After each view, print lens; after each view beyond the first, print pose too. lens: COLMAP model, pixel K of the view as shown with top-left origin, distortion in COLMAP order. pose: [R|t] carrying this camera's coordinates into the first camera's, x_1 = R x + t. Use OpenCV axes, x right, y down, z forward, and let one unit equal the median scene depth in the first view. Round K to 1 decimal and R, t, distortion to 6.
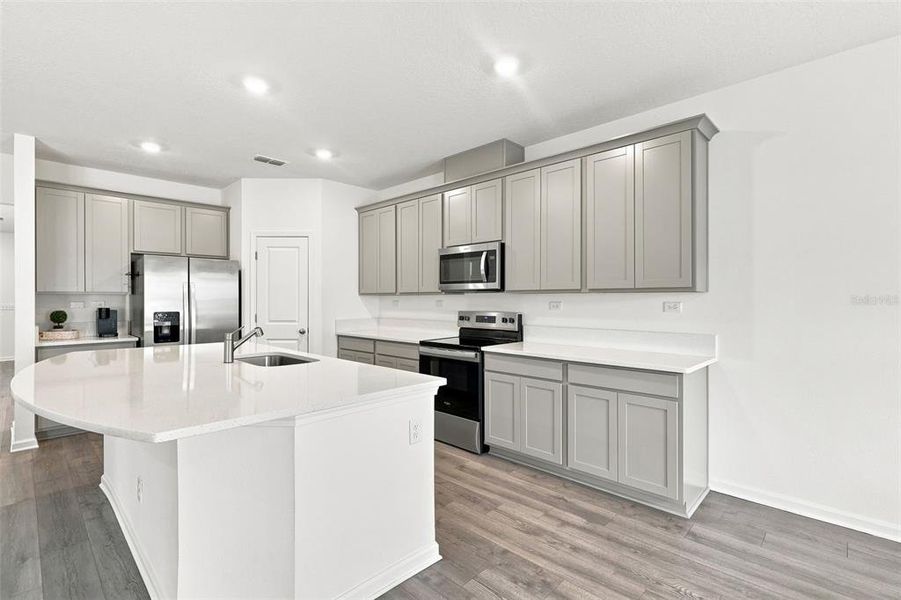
lens RADIAL K [[420.0, 0, 449.1], [0, 420.0, 297.9], [0, 0, 1]] dist [-0.002887, 0.001825]
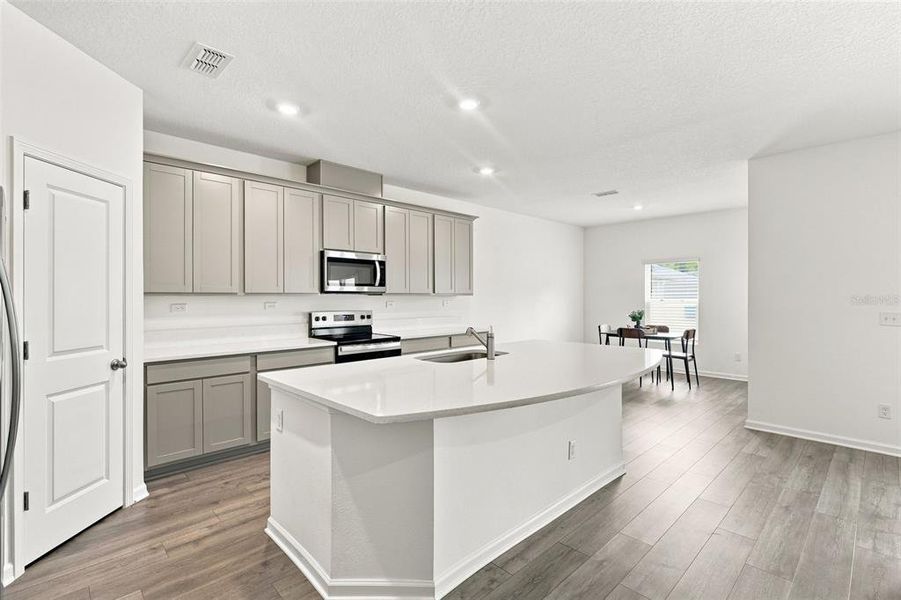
lens RADIAL K [[420.0, 0, 449.1], [0, 420.0, 298.6], [0, 0, 1]] dist [-0.002887, 0.001825]
pose [[0.018527, -0.004116, 0.999820, -1.028352], [-0.002118, 0.999989, 0.004156, -0.006436], [-0.999826, -0.002195, 0.018518, 0.683380]]
